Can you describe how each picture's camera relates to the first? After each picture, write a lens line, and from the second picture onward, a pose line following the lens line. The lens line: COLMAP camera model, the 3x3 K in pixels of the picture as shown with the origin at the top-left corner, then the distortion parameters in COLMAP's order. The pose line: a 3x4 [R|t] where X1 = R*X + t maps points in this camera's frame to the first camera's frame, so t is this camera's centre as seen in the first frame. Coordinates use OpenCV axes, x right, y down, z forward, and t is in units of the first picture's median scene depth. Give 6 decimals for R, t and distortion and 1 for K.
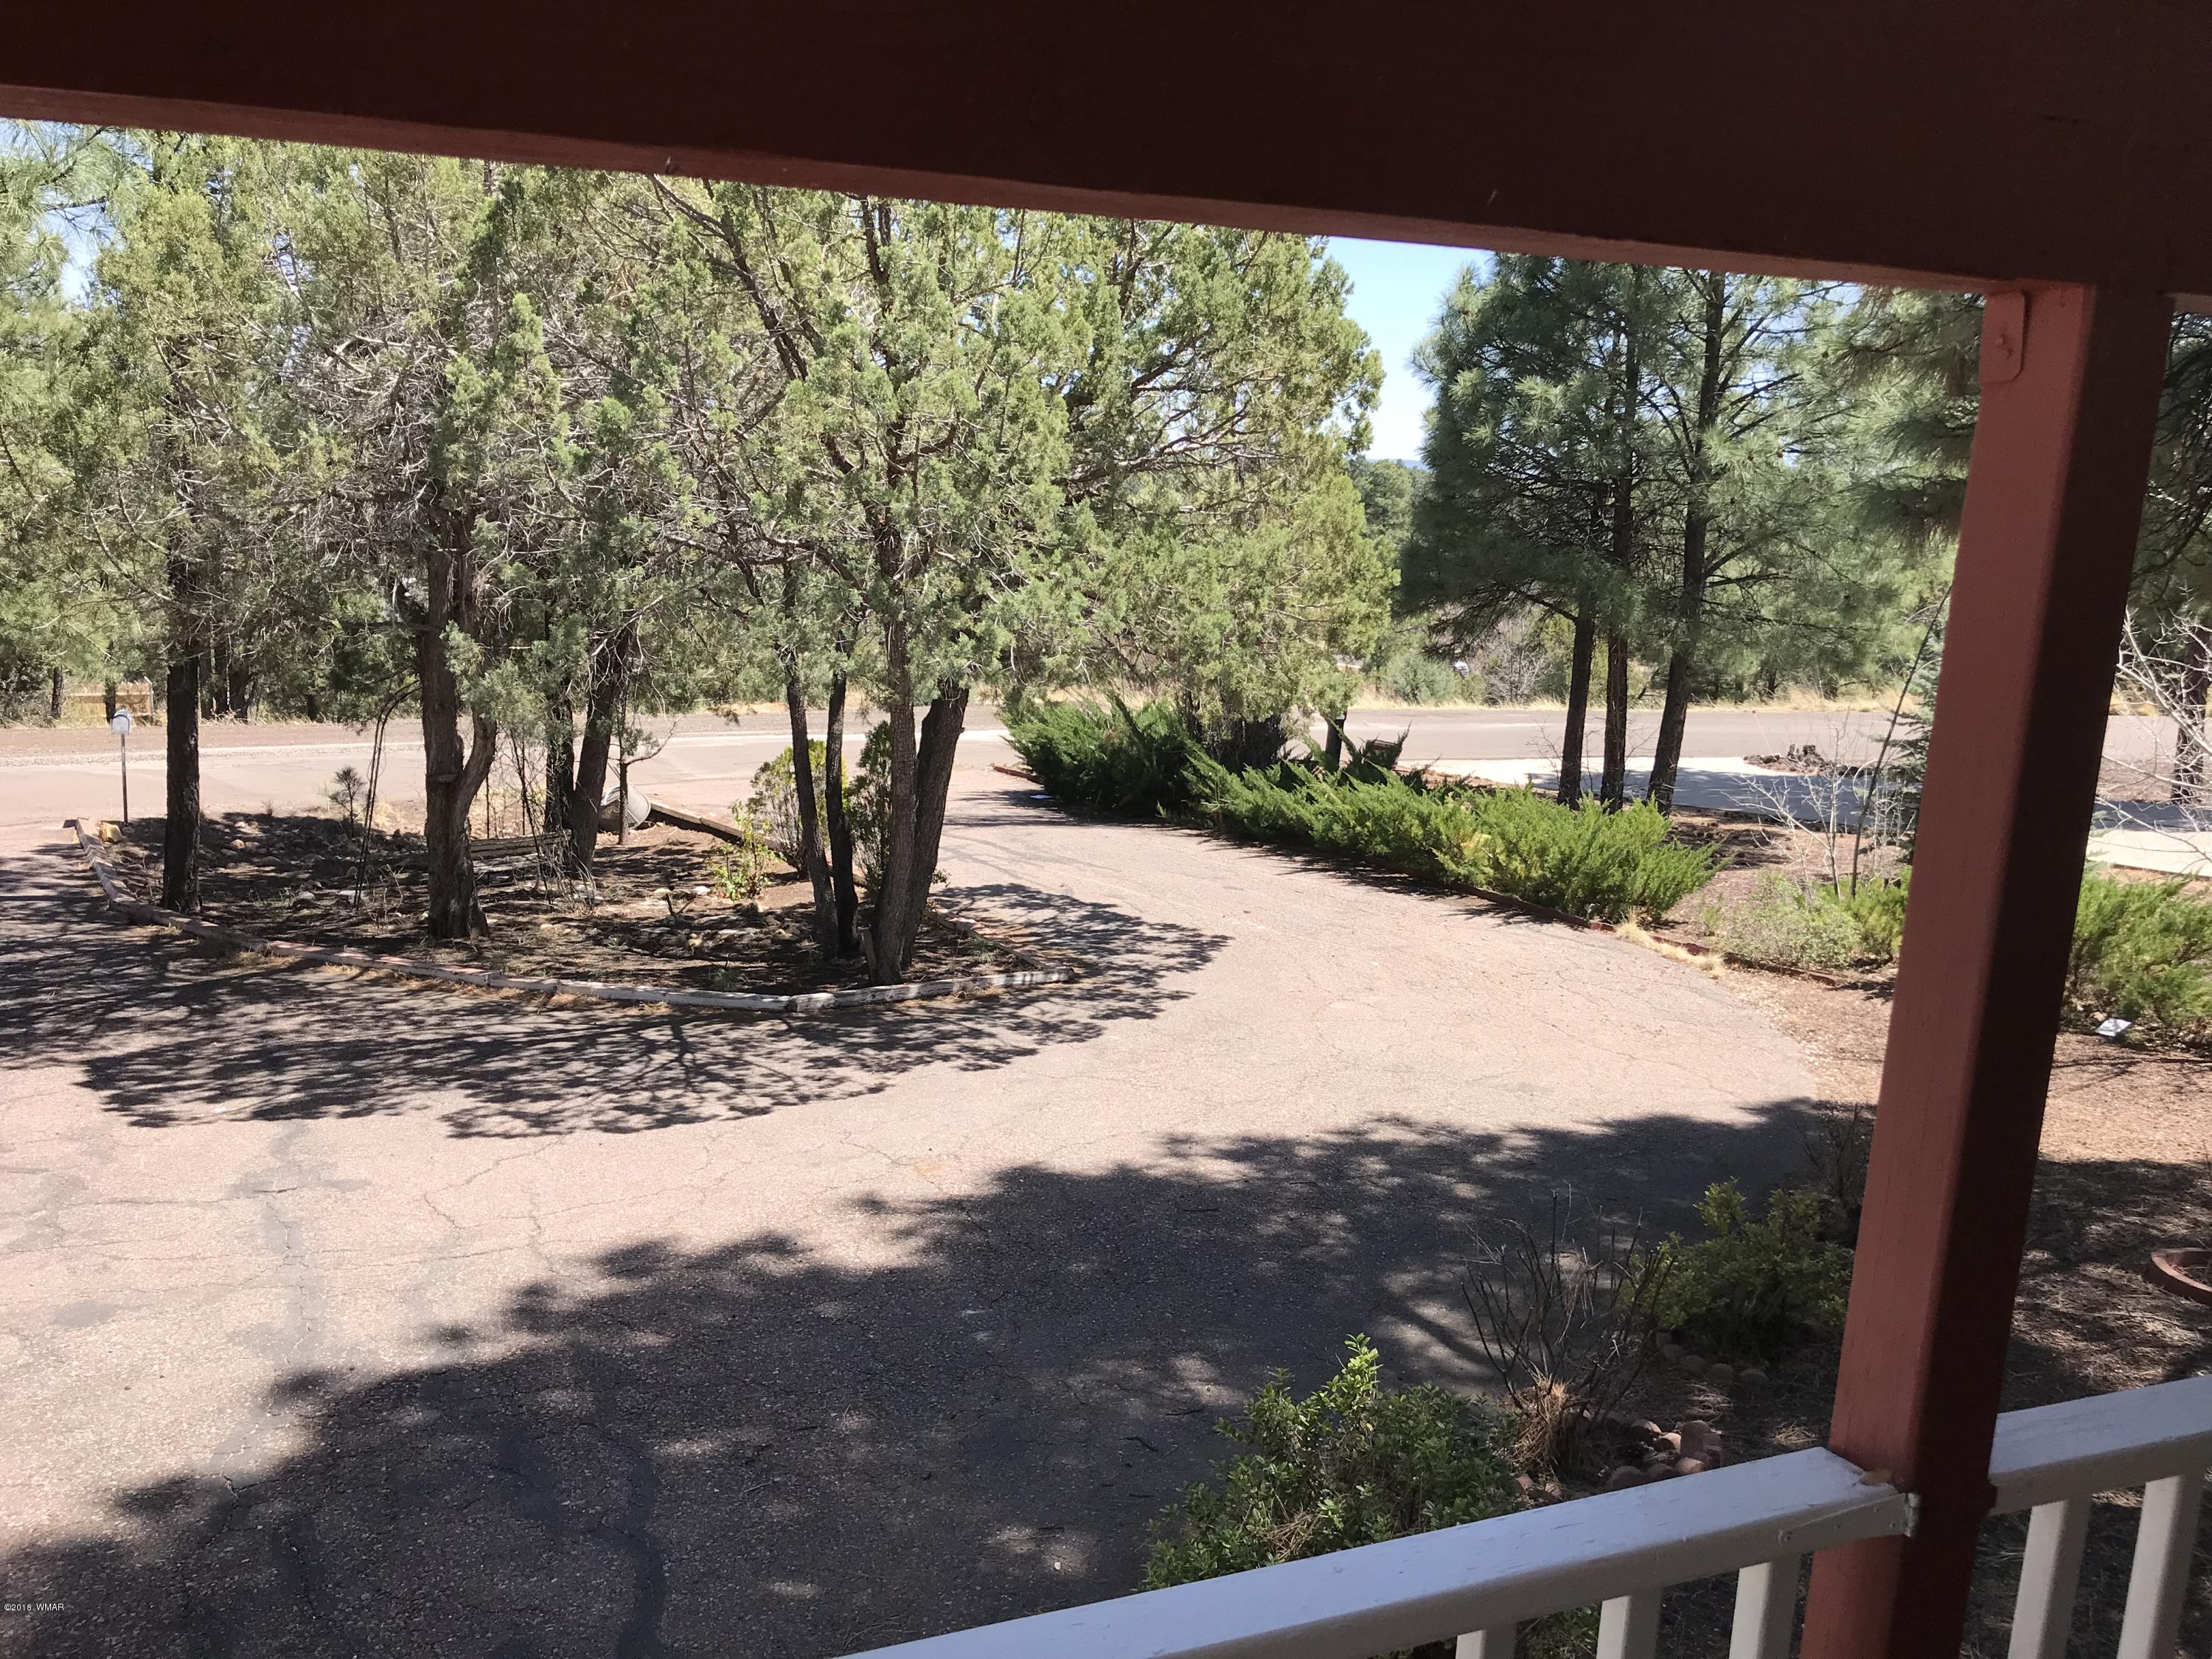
lens RADIAL K [[1809.1, 0, 1117.2], [0, 1809.1, 812.4], [0, 0, 1]] dist [0.052983, -0.096557]
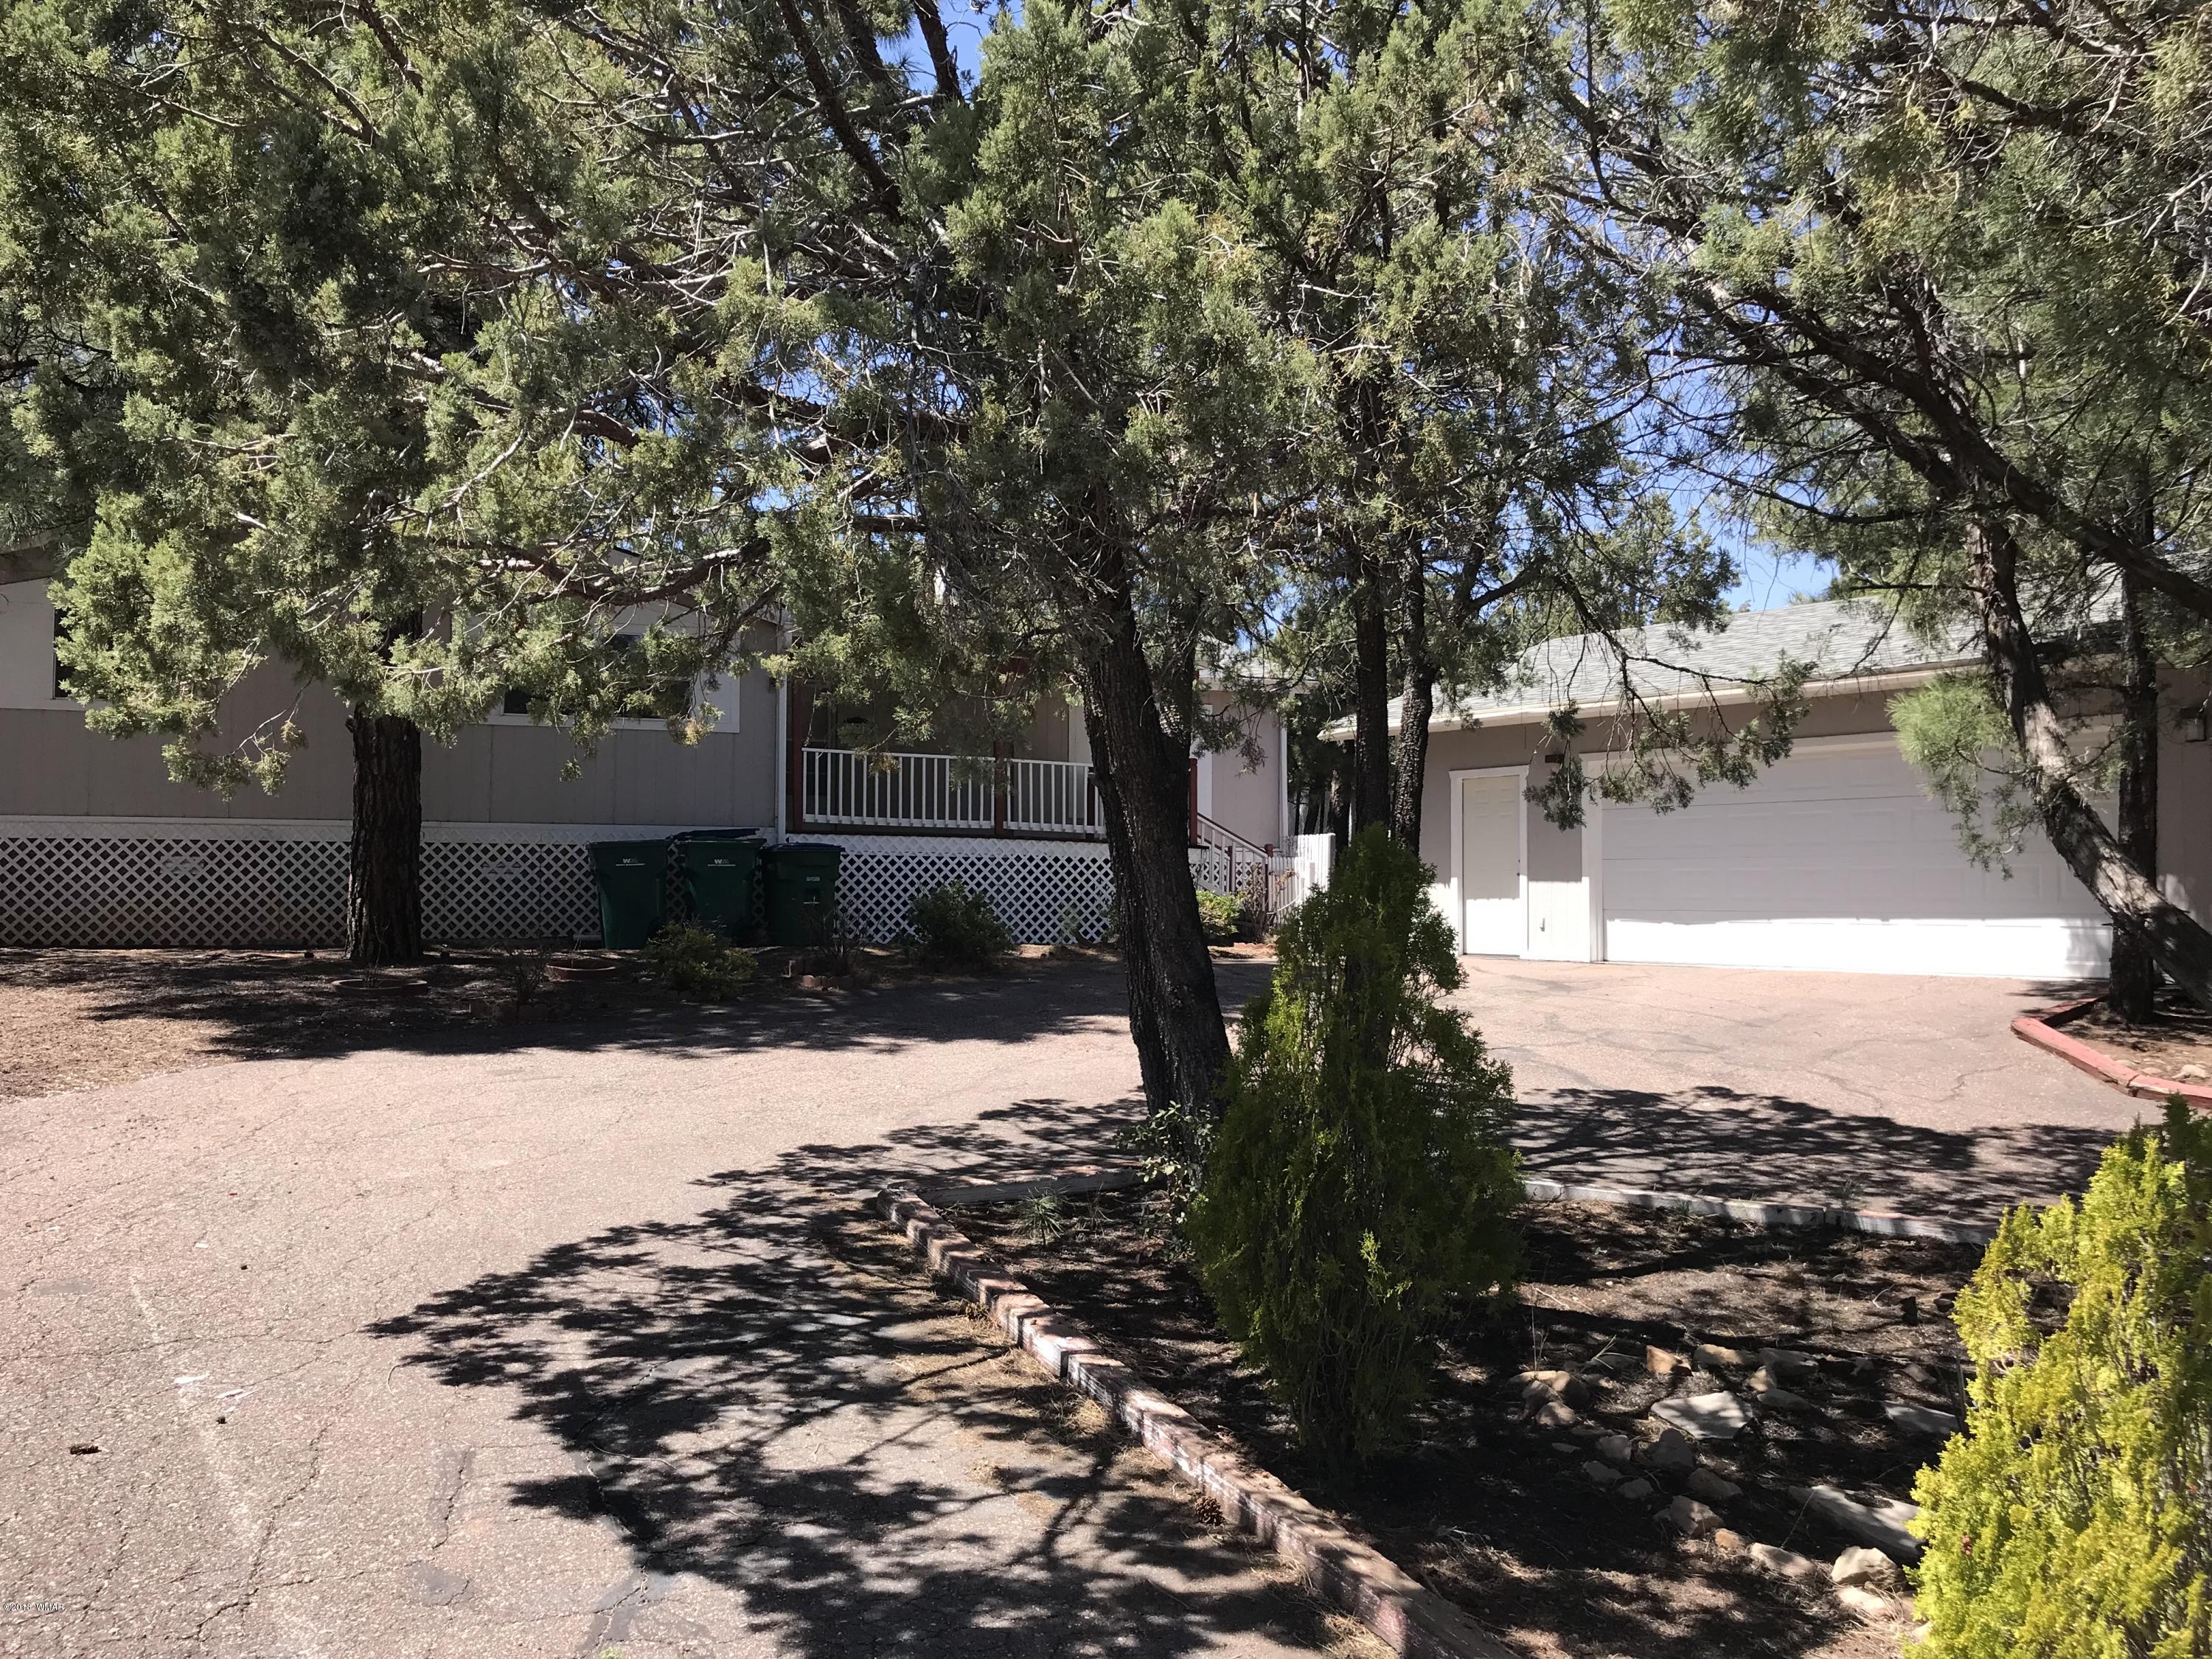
lens RADIAL K [[1809.1, 0, 1117.2], [0, 1809.1, 812.4], [0, 0, 1]] dist [0.052983, -0.096557]
pose [[-0.998232, -0.044093, 0.039846, -0.161679], [-0.037293, 0.986783, 0.157700, -0.180604], [-0.046272, 0.155935, -0.986683, 2.136455]]
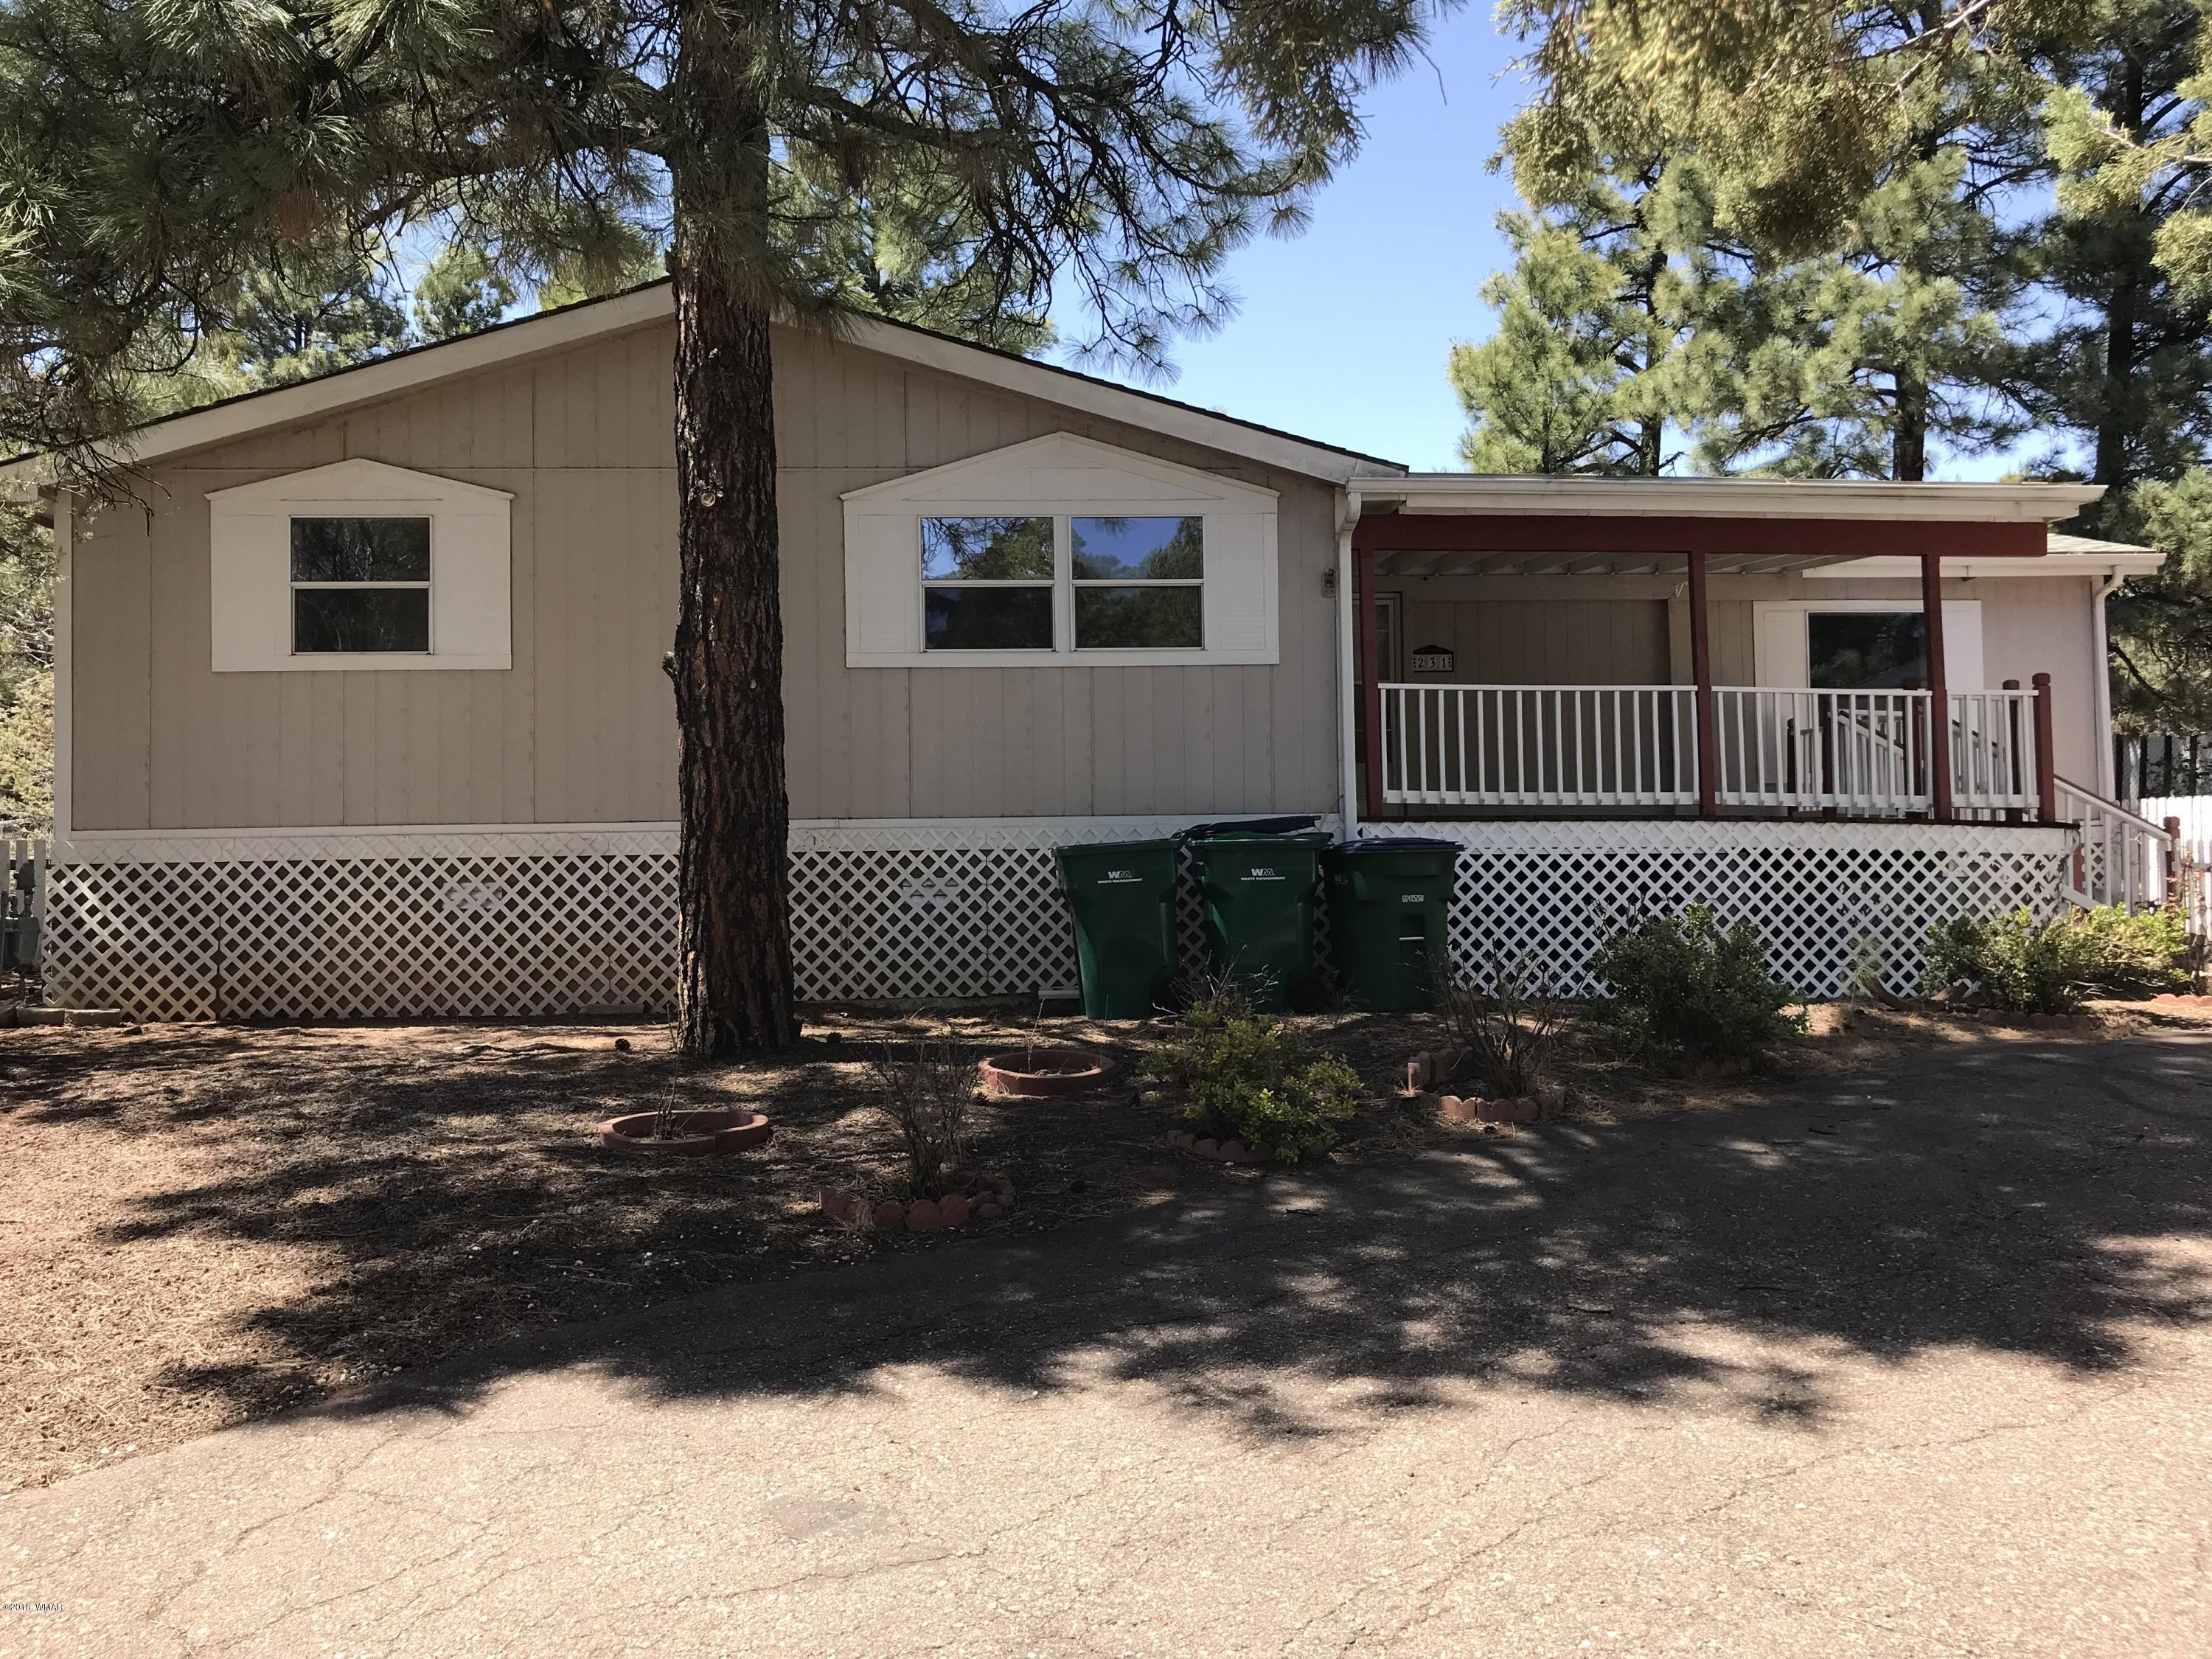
lens RADIAL K [[1809.1, 0, 1117.2], [0, 1809.1, 812.4], [0, 0, 1]] dist [0.052983, -0.096557]
pose [[-0.954259, -0.017508, 0.298467, 0.060466], [0.035943, 0.984326, 0.172659, -0.060868], [-0.296811, 0.175489, -0.938673, 1.426890]]
